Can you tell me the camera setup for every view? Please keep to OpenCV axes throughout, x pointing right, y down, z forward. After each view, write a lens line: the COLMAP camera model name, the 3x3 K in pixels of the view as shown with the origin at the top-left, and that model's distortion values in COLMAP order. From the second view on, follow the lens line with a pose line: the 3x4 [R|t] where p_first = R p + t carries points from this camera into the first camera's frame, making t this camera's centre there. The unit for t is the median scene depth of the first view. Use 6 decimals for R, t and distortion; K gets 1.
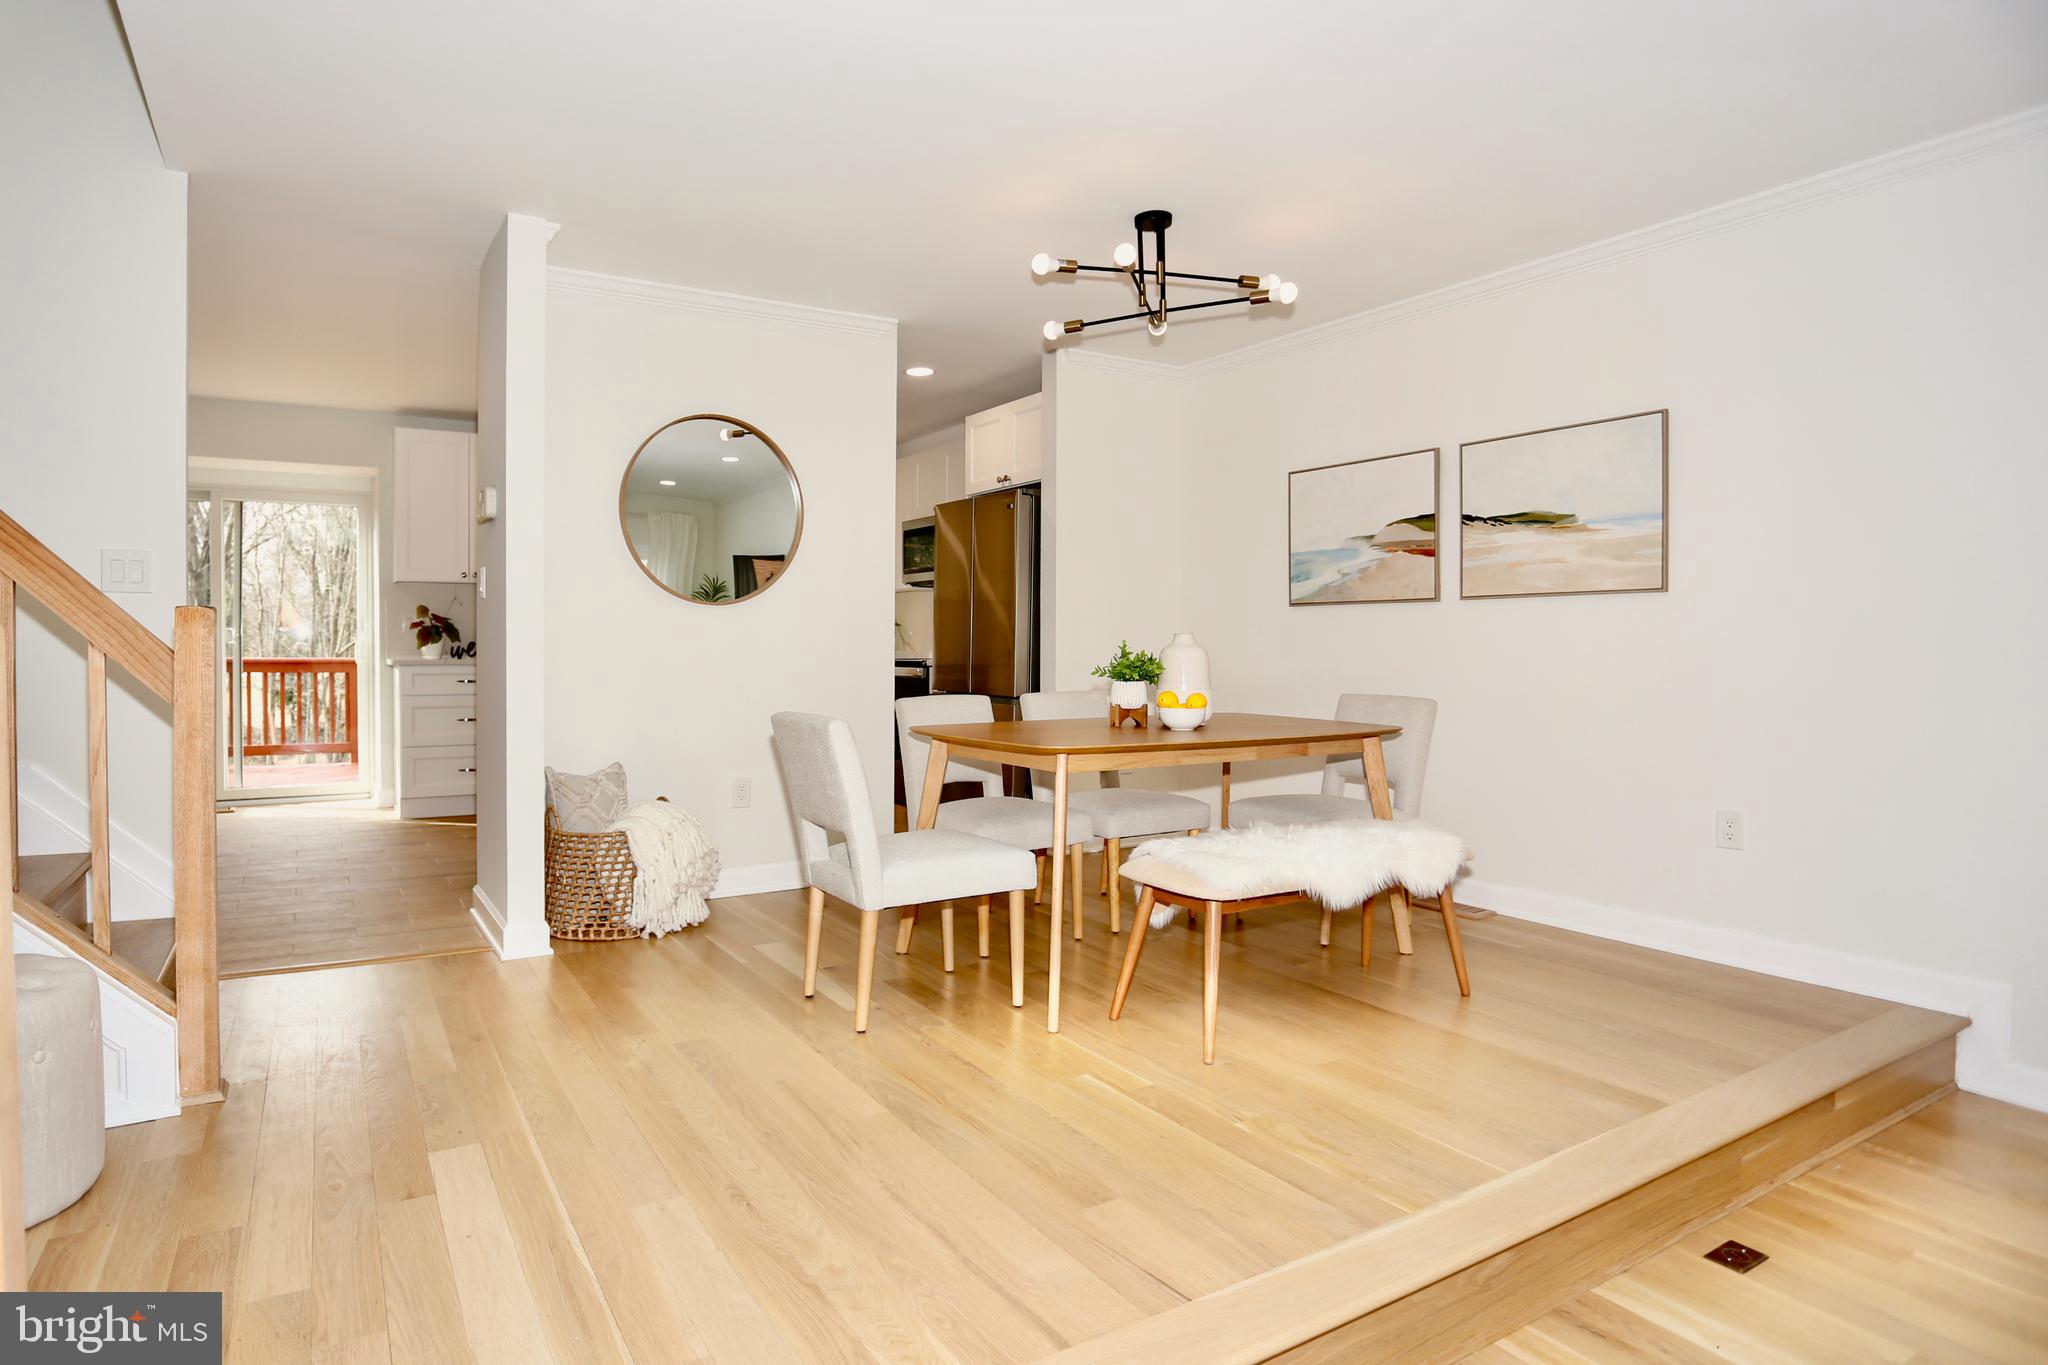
lens RADIAL K [[1105.4, 0, 933.8], [0, 1105.4, 676.9], [0, 0, 1]] dist [-0.068309, 0.000384]
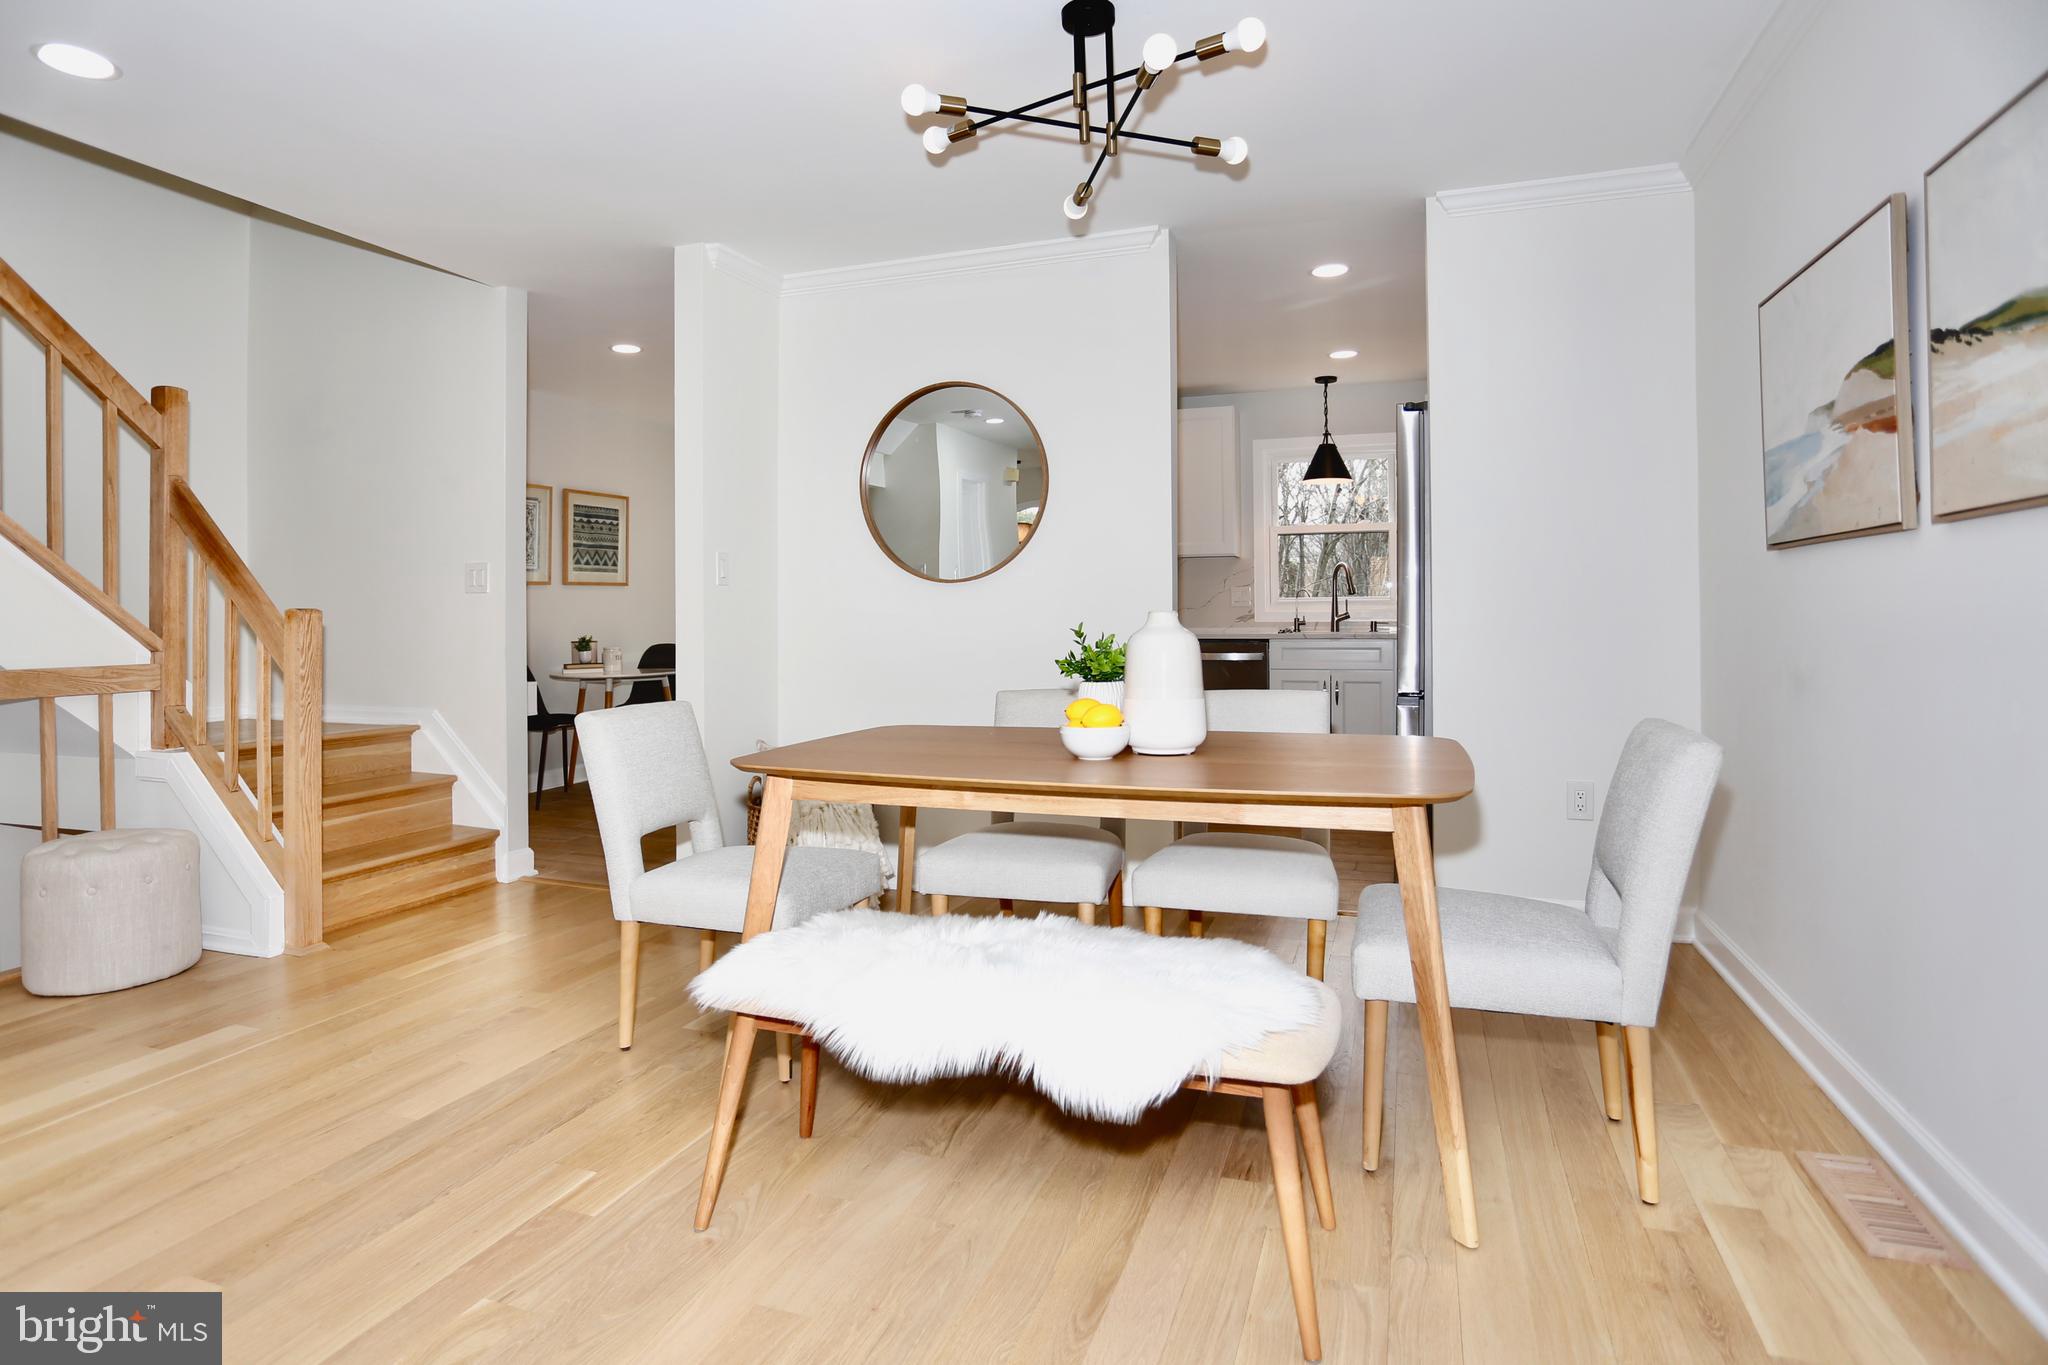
lens RADIAL K [[1103.0, 0, 1023.6], [0, 1103.0, 630.6], [0, 0, 1]] dist [-0.030831, 0.000134]
pose [[0.650983, 0.002186, -0.759089, 0.596463], [-0.010660, 0.999924, -0.006262, -0.020837], [0.759017, 0.012168, 0.650957, 0.446759]]
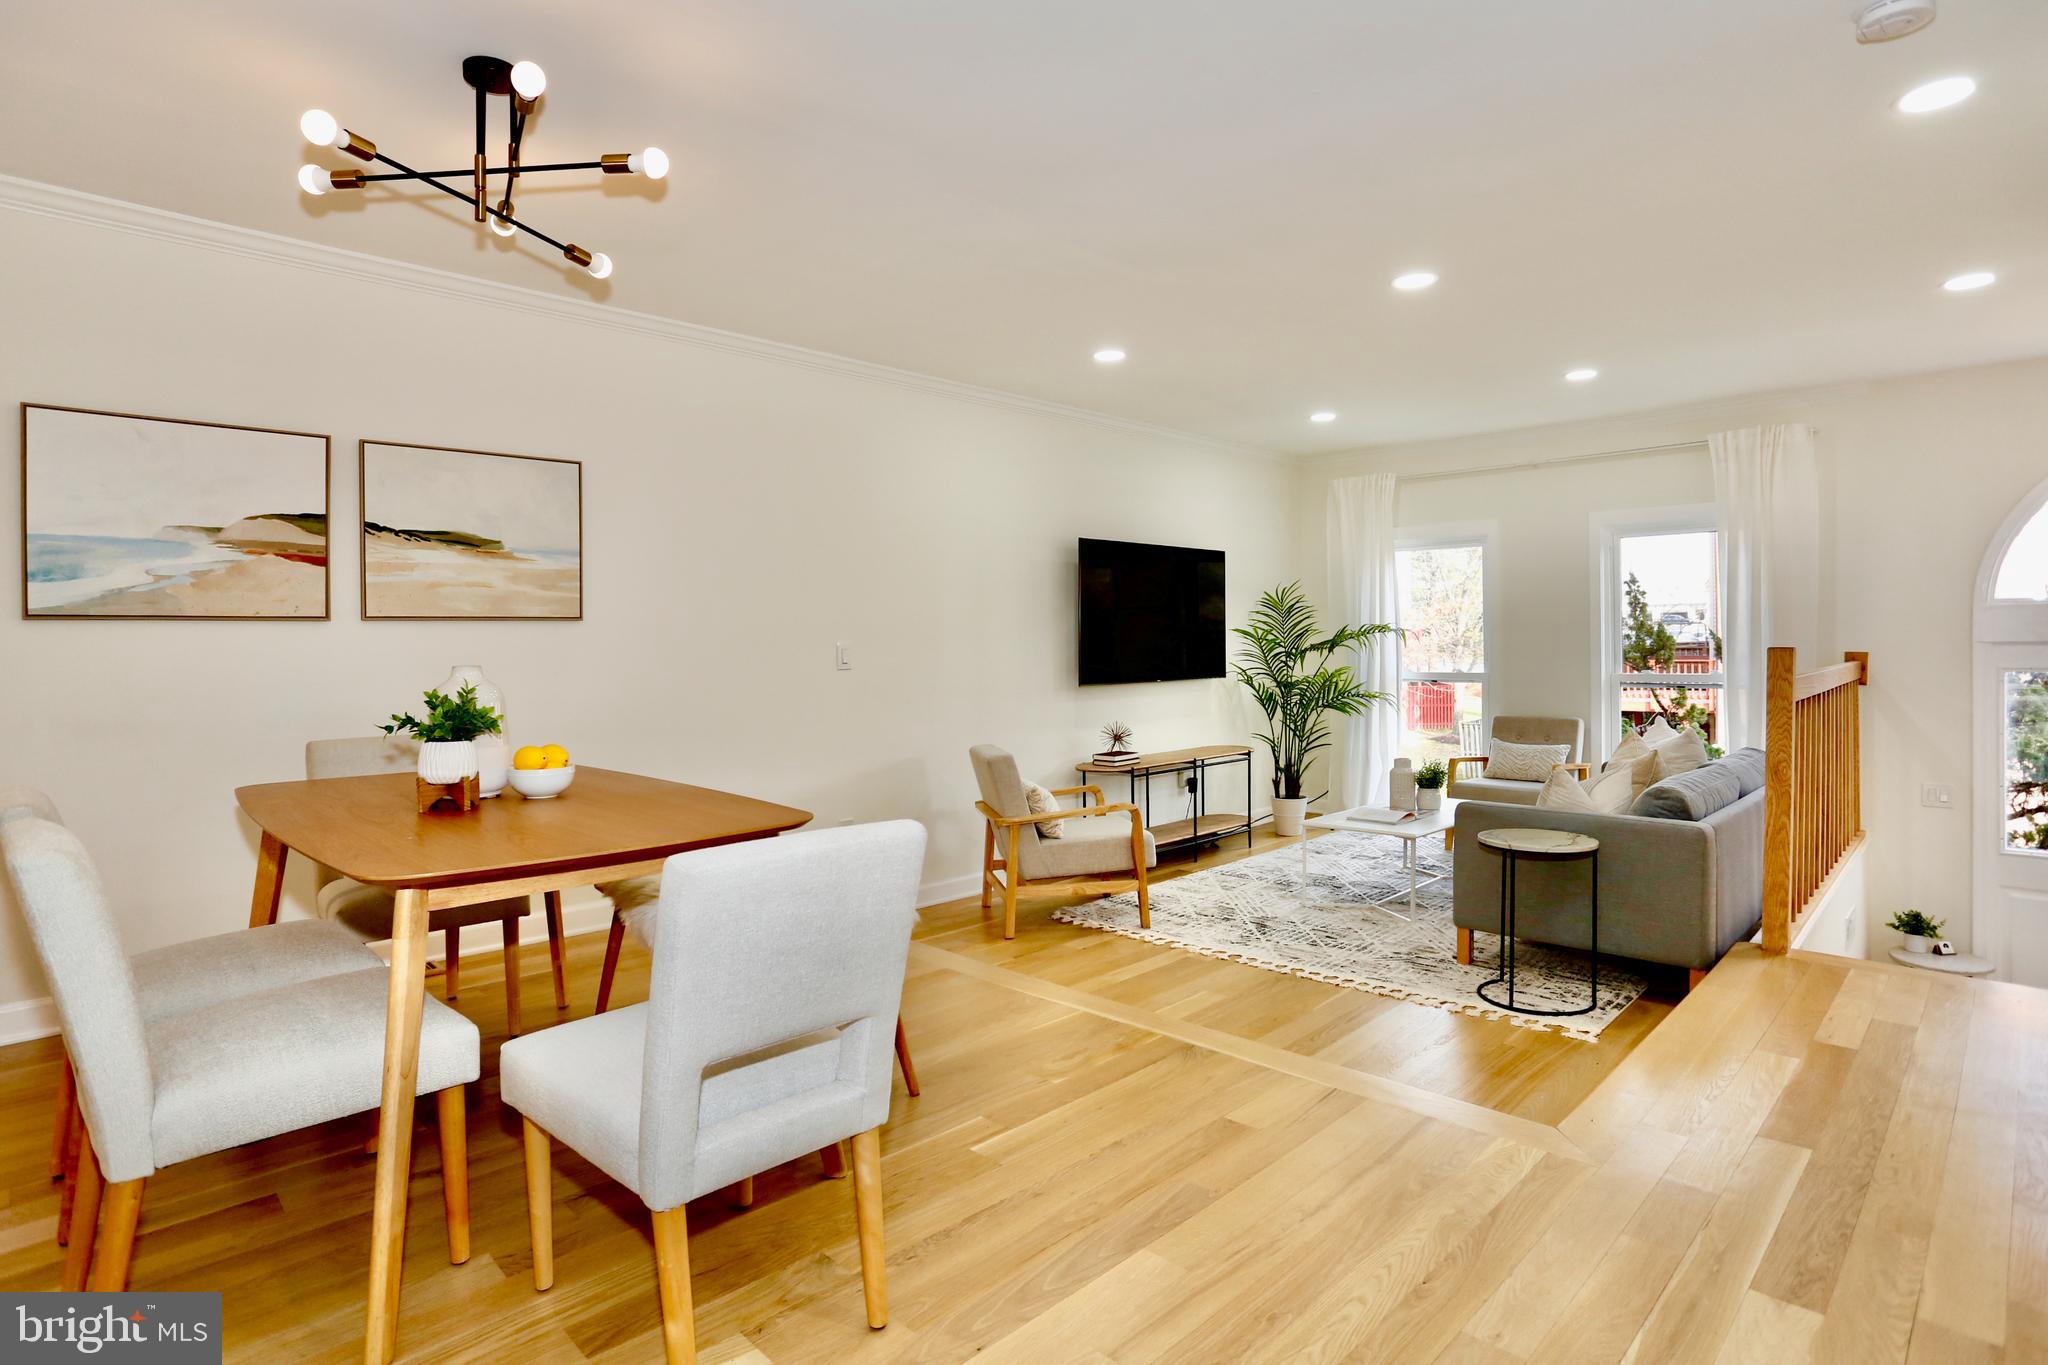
lens RADIAL K [[1032.6, 0, 1016.8], [0, 1032.6, 650.7], [0, 0, 1]] dist [-0.041533, 0.001637]
pose [[-0.252975, -0.002794, 0.967469, -0.435023], [0.040646, 0.999082, 0.013513, -0.038098], [-0.966619, 0.042742, -0.252630, 0.727944]]
